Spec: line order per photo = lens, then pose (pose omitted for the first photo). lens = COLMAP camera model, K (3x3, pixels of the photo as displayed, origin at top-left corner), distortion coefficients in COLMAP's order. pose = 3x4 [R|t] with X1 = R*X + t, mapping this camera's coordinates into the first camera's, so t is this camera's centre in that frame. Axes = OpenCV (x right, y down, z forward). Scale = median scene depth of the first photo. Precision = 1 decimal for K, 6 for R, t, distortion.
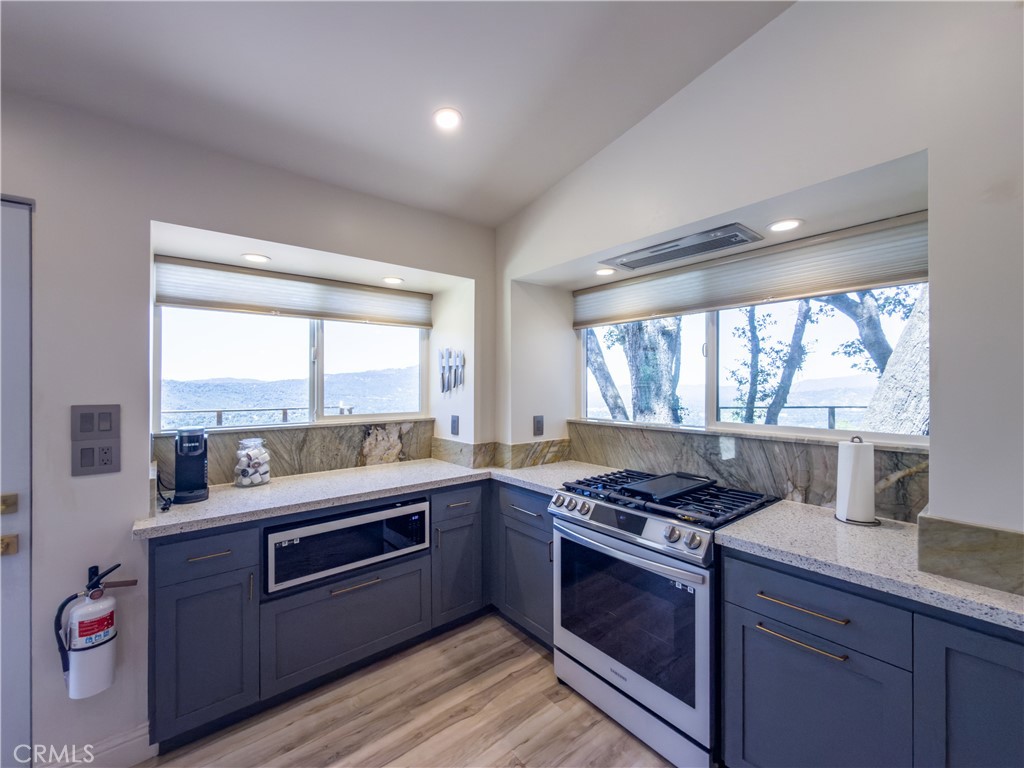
lens RADIAL K [[423.2, 0, 515.5], [0, 423.2, 388.6], [0, 0, 1]] dist [-0.000343, 0.000013]
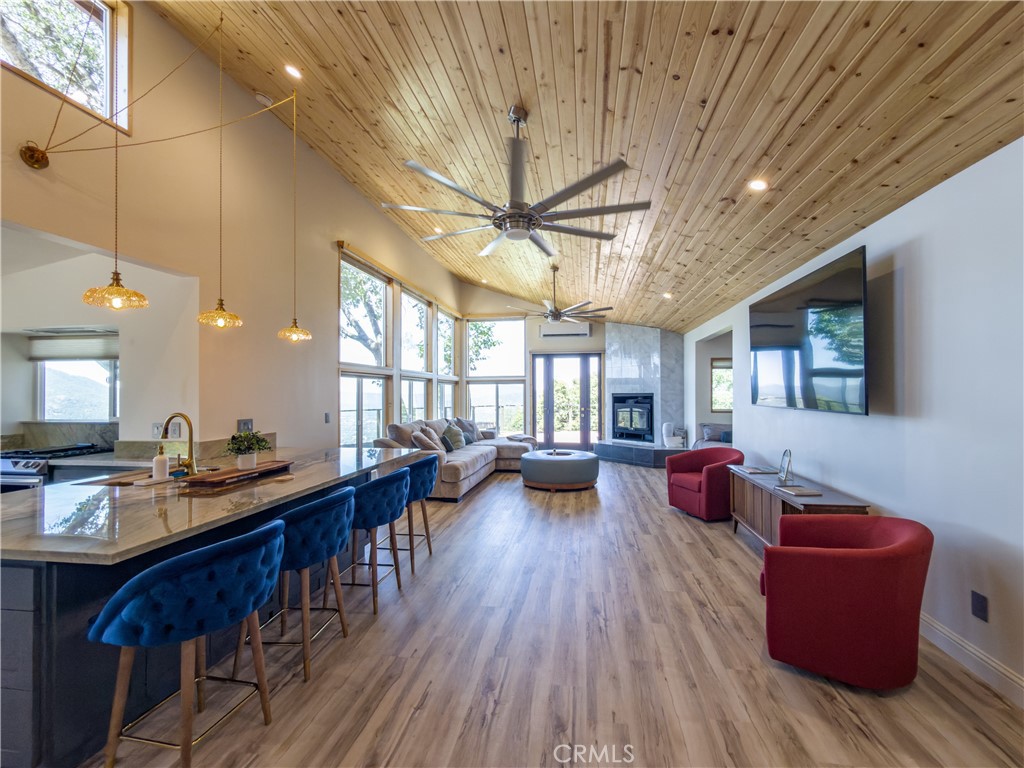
lens RADIAL K [[423.2, 0, 535.1], [0, 423.2, 387.6], [0, 0, 1]] dist [-0.000343, 0.000013]
pose [[0.730769, 0.006862, 0.682591, 0.533677], [0.008534, 0.999779, -0.019188, -0.003126], [-0.682572, 0.019847, 0.730549, -1.684744]]
